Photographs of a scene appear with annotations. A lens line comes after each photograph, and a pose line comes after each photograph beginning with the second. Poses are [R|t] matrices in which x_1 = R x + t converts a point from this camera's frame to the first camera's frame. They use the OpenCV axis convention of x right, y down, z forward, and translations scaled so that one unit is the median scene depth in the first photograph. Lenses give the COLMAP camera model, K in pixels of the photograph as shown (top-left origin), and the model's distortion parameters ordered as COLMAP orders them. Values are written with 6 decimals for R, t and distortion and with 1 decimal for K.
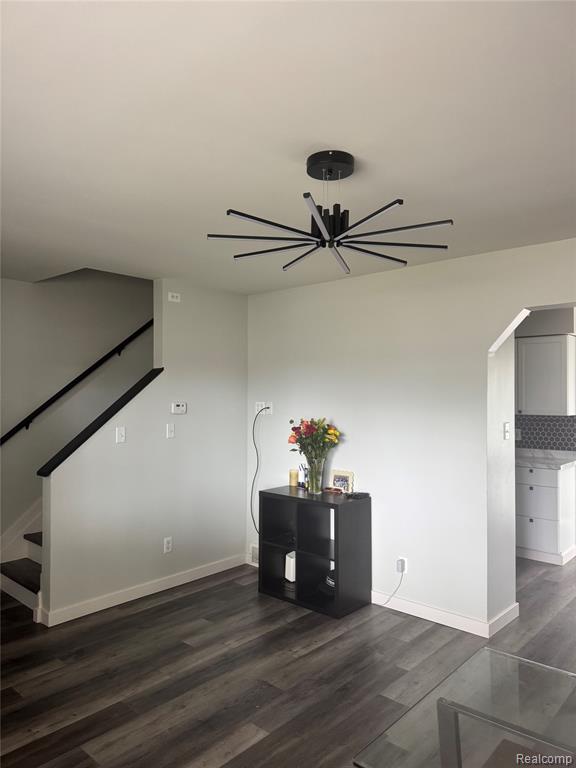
lens RADIAL K [[545.7, 0, 286.3], [0, 545.7, 386.3], [0, 0, 1]] dist [-0.014310, -0.005015]
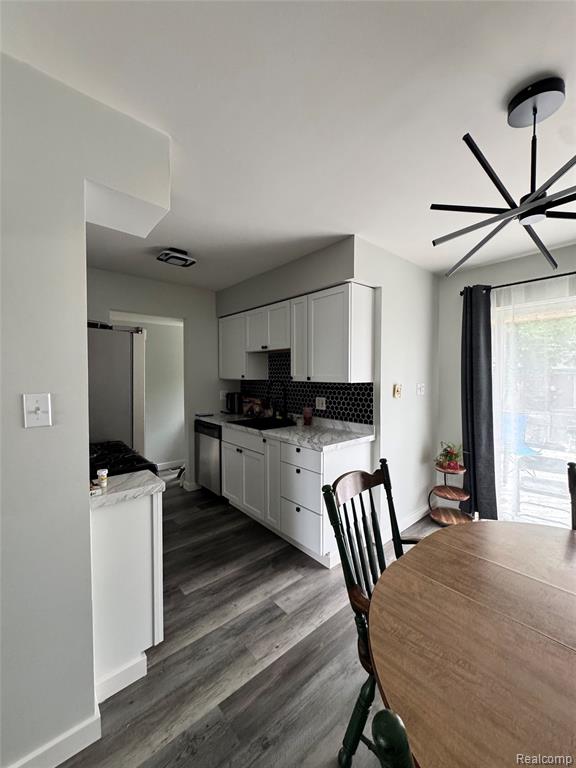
lens RADIAL K [[308.6, 0, 290.7], [0, 308.6, 383.8], [0, 0, 1]] dist [-0.002535, 0.000826]
pose [[0.993450, -0.000780, -0.114262, 0.450990], [0.006223, 0.998862, 0.047282, 0.031094], [0.114096, -0.047683, 0.992325, 0.496813]]
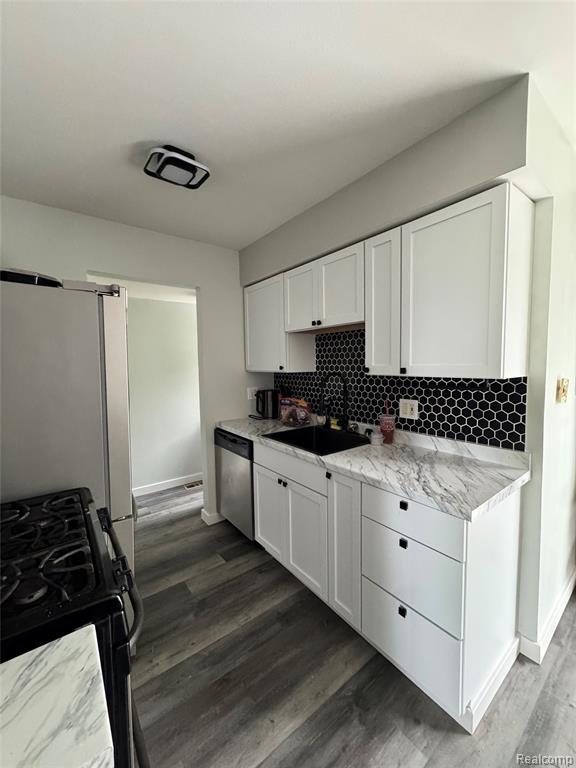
lens RADIAL K [[308.6, 0, 292.7], [0, 308.6, 384.7], [0, 0, 1]] dist [-0.002535, 0.000826]
pose [[0.985728, -0.006881, -0.168205, 0.370215], [0.021456, 0.996151, 0.084989, 0.032439], [0.166972, -0.087385, 0.982082, 0.685907]]
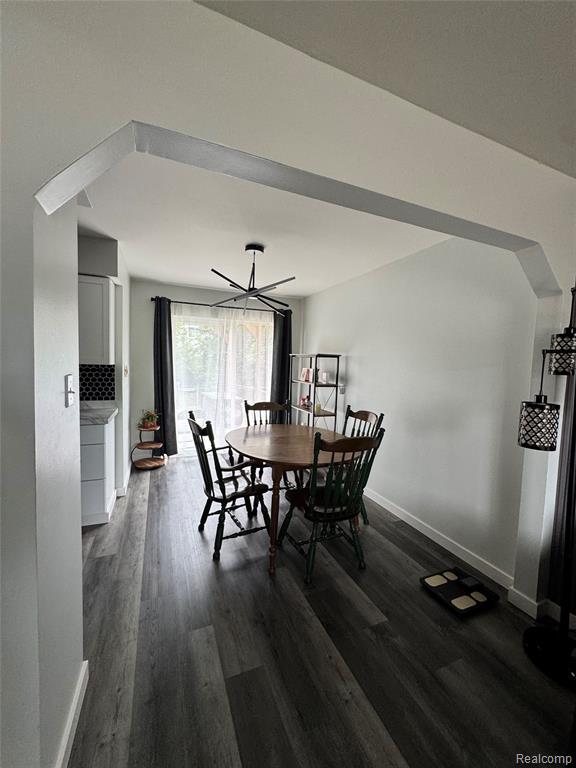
lens RADIAL K [[308.6, 0, 286.7], [0, 308.6, 385.8], [0, 0, 1]] dist [-0.002535, 0.000826]
pose [[0.427553, -0.053809, 0.902387, 0.149109], [-0.050688, 0.995229, 0.083362, 0.027837], [-0.902568, -0.081382, 0.422786, 0.455456]]
